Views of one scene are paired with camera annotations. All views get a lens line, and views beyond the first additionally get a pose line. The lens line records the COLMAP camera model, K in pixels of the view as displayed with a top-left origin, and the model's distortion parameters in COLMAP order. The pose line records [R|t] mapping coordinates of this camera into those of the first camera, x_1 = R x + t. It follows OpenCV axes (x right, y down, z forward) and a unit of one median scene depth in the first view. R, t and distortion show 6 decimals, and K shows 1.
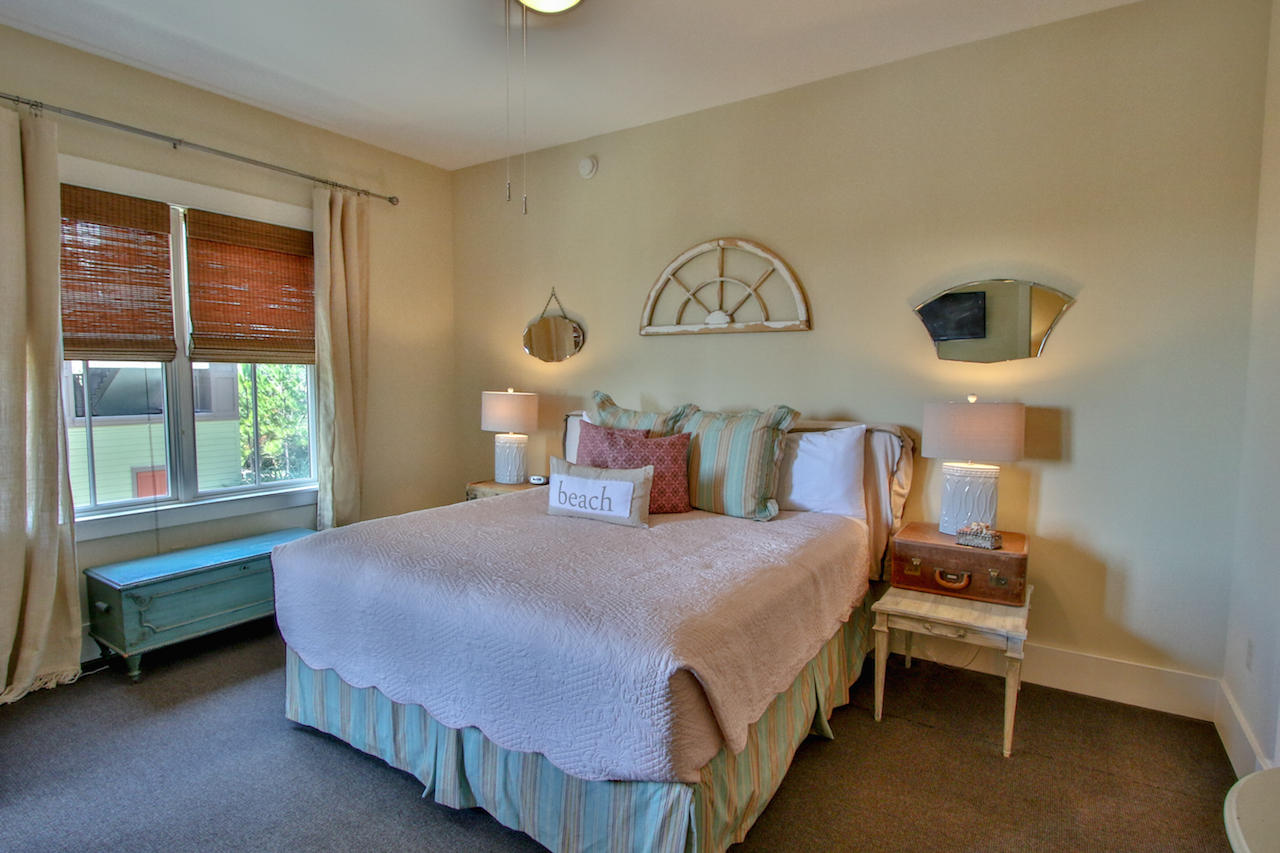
lens RADIAL K [[675.4, 0, 631.4], [0, 675.4, 426.8], [0, 0, 1]] dist [-0.018246, 0.005006]
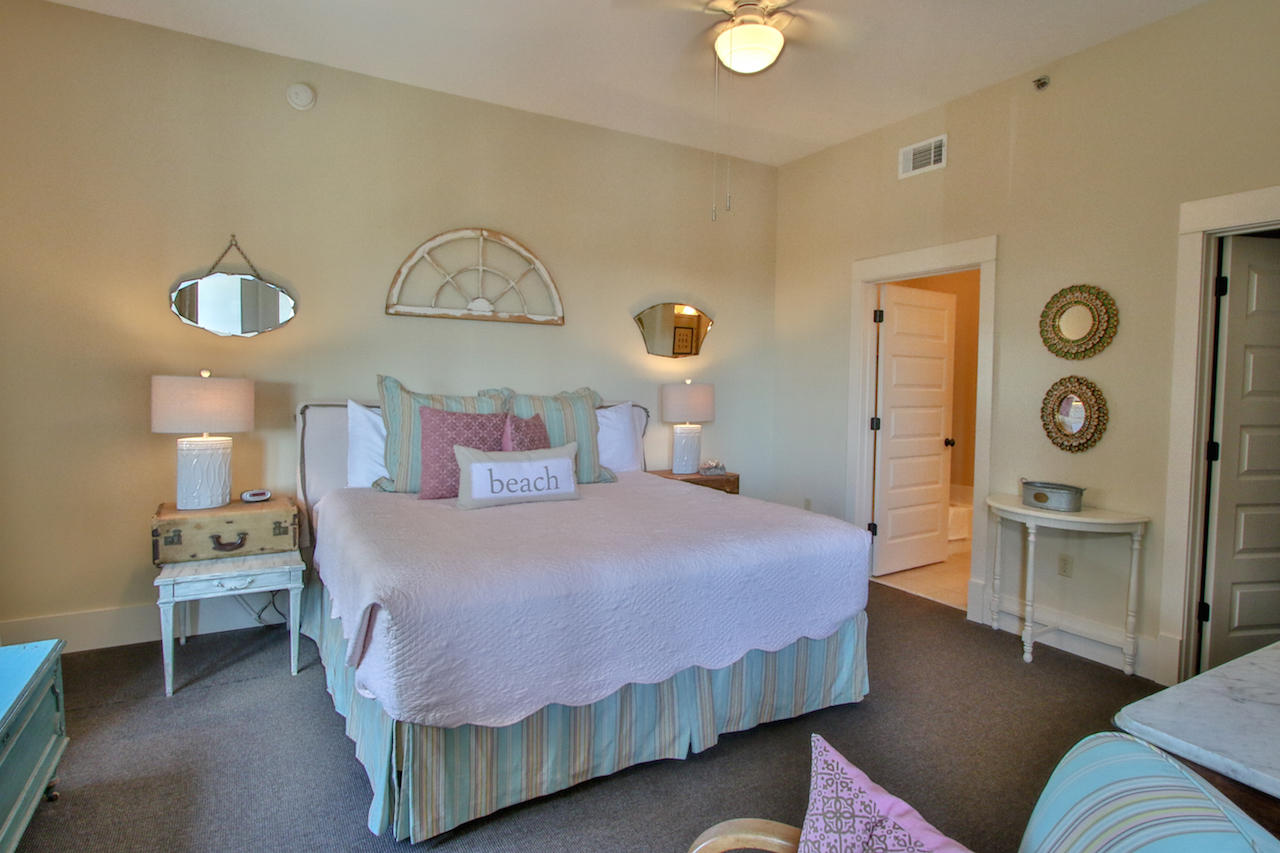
lens RADIAL K [[675.4, 0, 643.8], [0, 675.4, 422.9], [0, 0, 1]] dist [-0.018246, 0.005006]
pose [[0.424353, -0.052031, 0.904001, -0.756767], [0.052283, 0.998090, 0.032904, -0.002546], [-0.903986, 0.033301, 0.426263, 0.363399]]
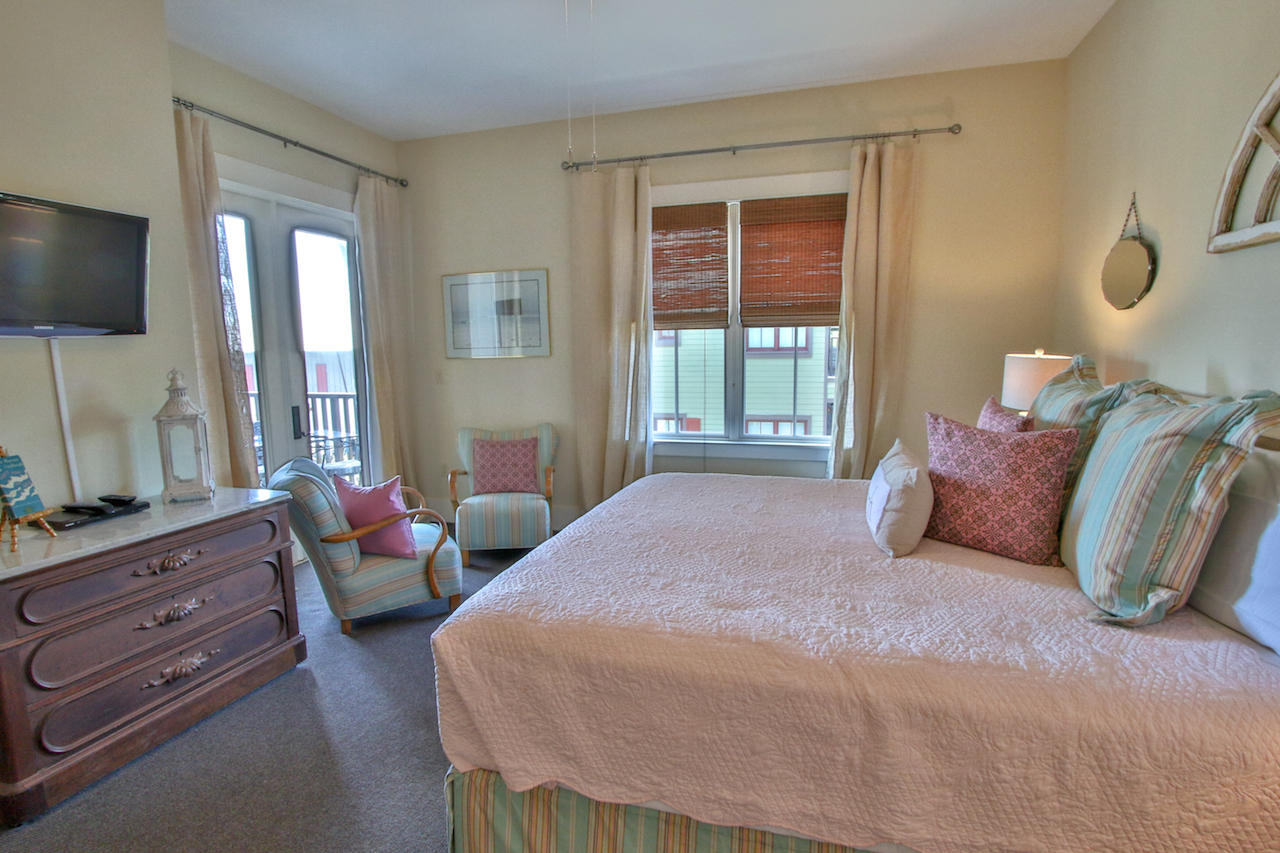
lens RADIAL K [[675.4, 0, 634.6], [0, 675.4, 428.9], [0, 0, 1]] dist [-0.018246, 0.005006]
pose [[0.267266, 0.112382, -0.957047, 0.486087], [-0.053596, 0.993372, 0.101680, -0.027077], [0.962131, 0.024119, 0.271518, 0.468421]]
